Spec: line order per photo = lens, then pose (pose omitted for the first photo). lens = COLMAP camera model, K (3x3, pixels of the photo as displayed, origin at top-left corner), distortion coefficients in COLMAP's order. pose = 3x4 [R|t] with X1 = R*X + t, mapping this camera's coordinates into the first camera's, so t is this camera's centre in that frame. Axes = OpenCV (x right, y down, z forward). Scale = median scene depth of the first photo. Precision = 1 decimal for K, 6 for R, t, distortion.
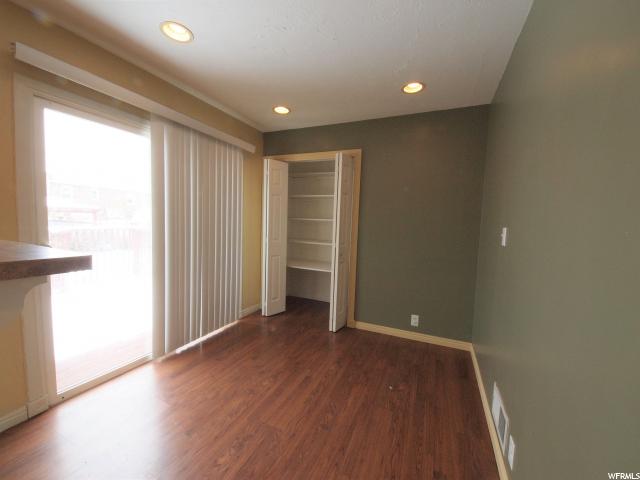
lens RADIAL K [[258.7, 0, 322.8], [0, 258.7, 240.8], [0, 0, 1]] dist [0.003358, -0.010090]
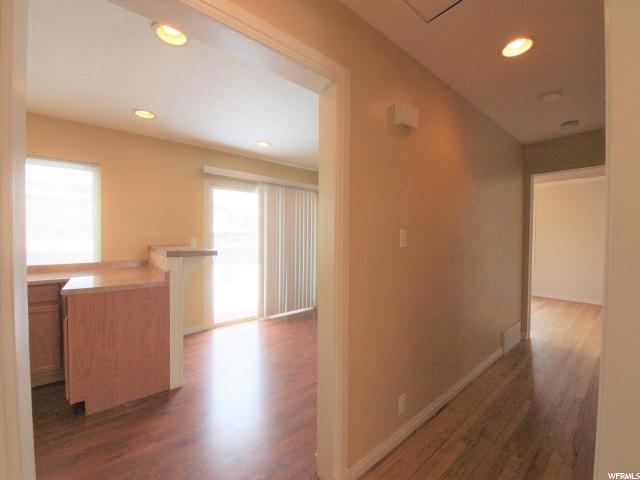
lens RADIAL K [[258.7, 0, 322.8], [0, 258.7, 240.8], [0, 0, 1]] dist [0.003358, -0.010090]
pose [[0.895399, -0.026690, -0.444465, 0.514606], [-0.006052, 0.997380, -0.072085, 0.060030], [0.445224, 0.067234, 0.892891, -0.388214]]
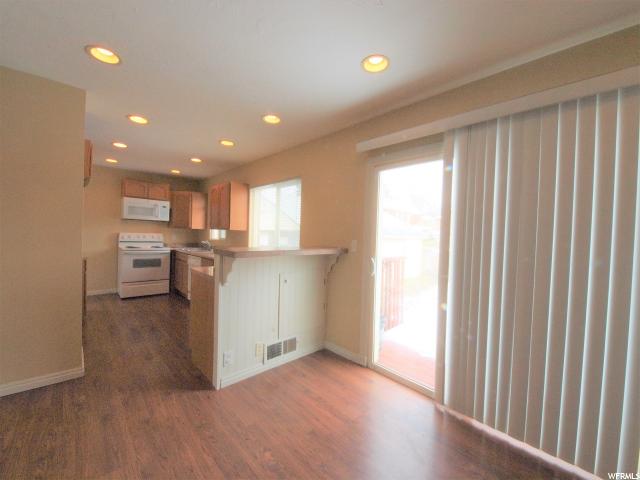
lens RADIAL K [[258.7, 0, 322.8], [0, 258.7, 240.8], [0, 0, 1]] dist [0.003358, -0.010090]
pose [[-0.381049, -0.028118, -0.924127, 0.333999], [-0.116595, 0.993019, 0.017862, -0.059835], [0.917173, 0.114555, -0.381668, 0.909409]]
